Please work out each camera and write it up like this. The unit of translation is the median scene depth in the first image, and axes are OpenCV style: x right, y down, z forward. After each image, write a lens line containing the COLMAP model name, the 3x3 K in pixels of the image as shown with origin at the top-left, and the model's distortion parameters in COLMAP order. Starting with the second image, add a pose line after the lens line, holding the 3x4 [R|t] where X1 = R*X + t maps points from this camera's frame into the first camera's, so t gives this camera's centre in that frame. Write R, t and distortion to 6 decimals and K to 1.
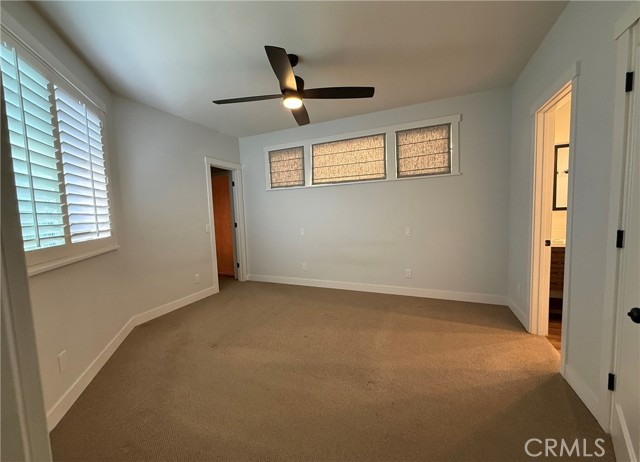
lens RADIAL K [[256.0, 0, 318.4], [0, 256.0, 234.2], [0, 0, 1]] dist [-0.001228, 0.000452]
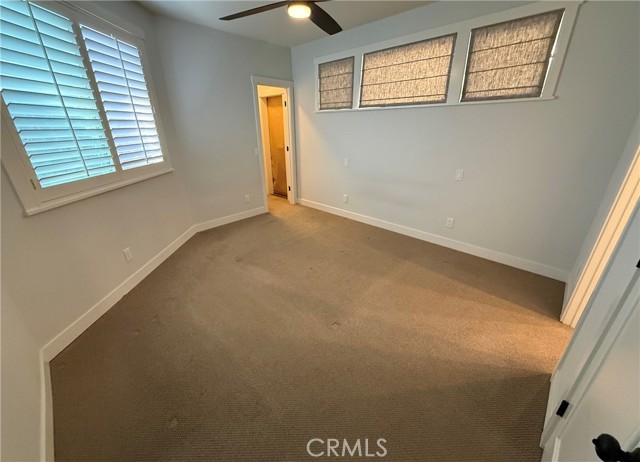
lens RADIAL K [[256.0, 0, 317.0], [0, 256.0, 234.6], [0, 0, 1]] dist [-0.001228, 0.000452]
pose [[0.935482, 0.164633, -0.312680, 0.221547], [-0.056796, 0.943387, 0.326794, -0.073797], [0.348780, -0.287951, 0.891873, 0.054249]]
